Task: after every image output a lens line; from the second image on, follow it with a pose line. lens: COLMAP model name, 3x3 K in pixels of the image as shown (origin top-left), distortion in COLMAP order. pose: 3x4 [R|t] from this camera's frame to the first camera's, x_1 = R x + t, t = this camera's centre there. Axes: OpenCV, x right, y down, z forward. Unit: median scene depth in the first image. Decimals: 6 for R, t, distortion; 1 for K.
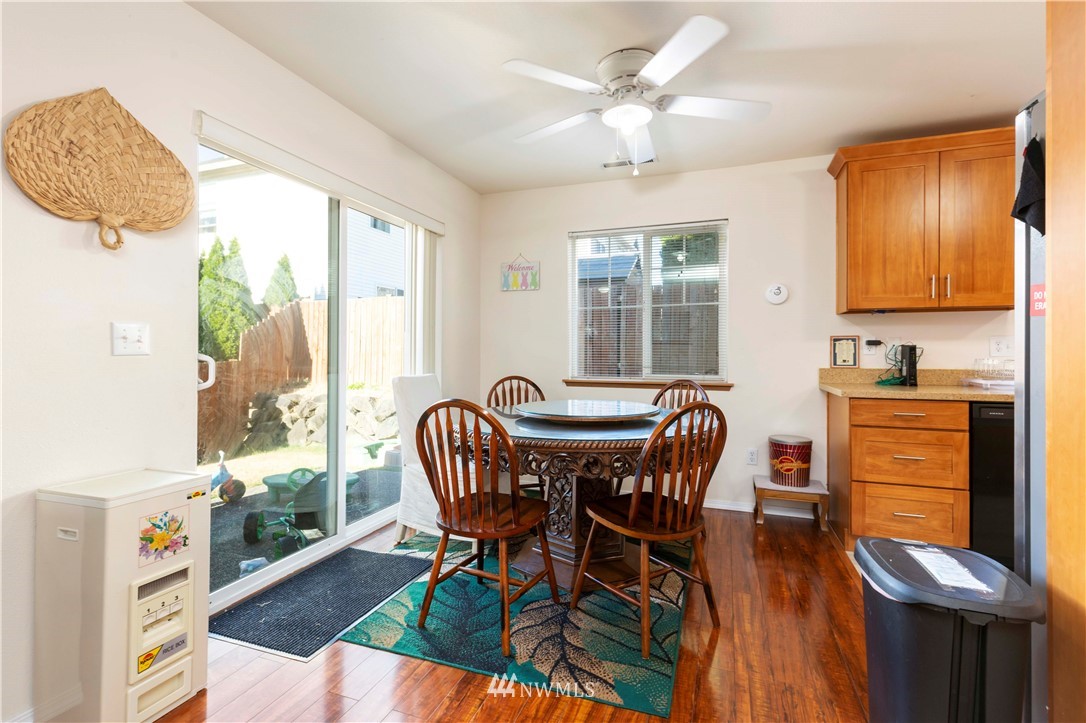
lens RADIAL K [[494.6, 0, 532.7], [0, 494.6, 353.0], [0, 0, 1]] dist [0.005303, 0.000680]
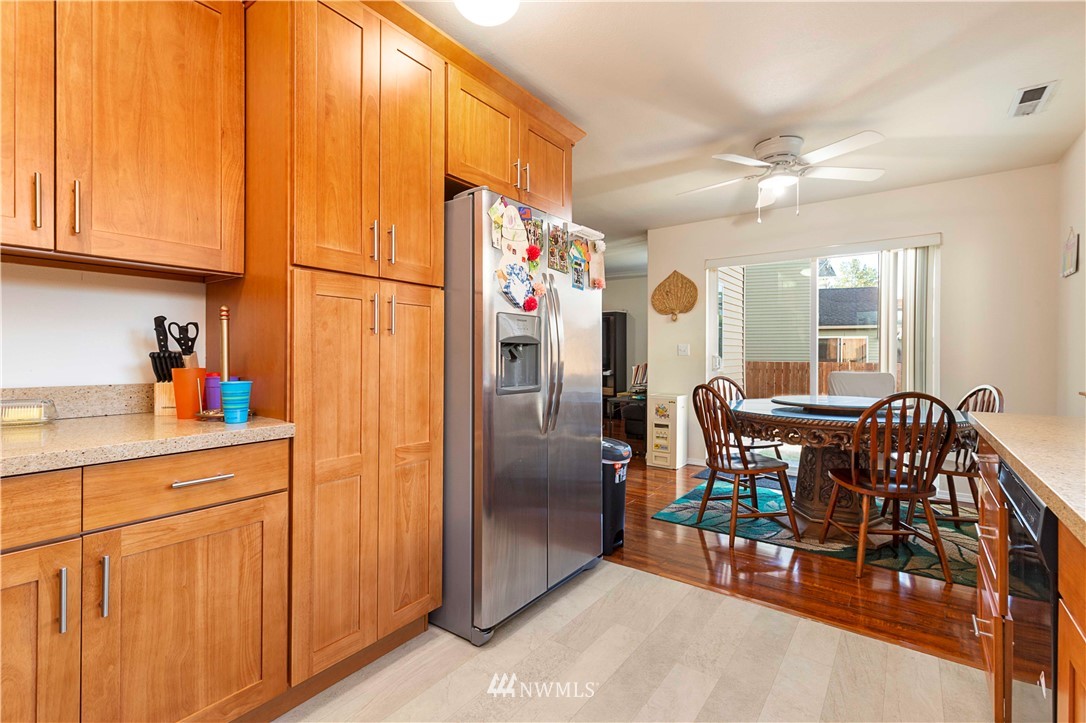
lens RADIAL K [[494.6, 0, 553.4], [0, 494.6, 355.1], [0, 0, 1]] dist [0.005303, 0.000680]
pose [[-0.258595, 0.000777, -0.965986, 1.262703], [-0.000631, 0.999999, 0.000973, -0.000256], [0.965986, 0.000861, -0.258594, 0.573622]]
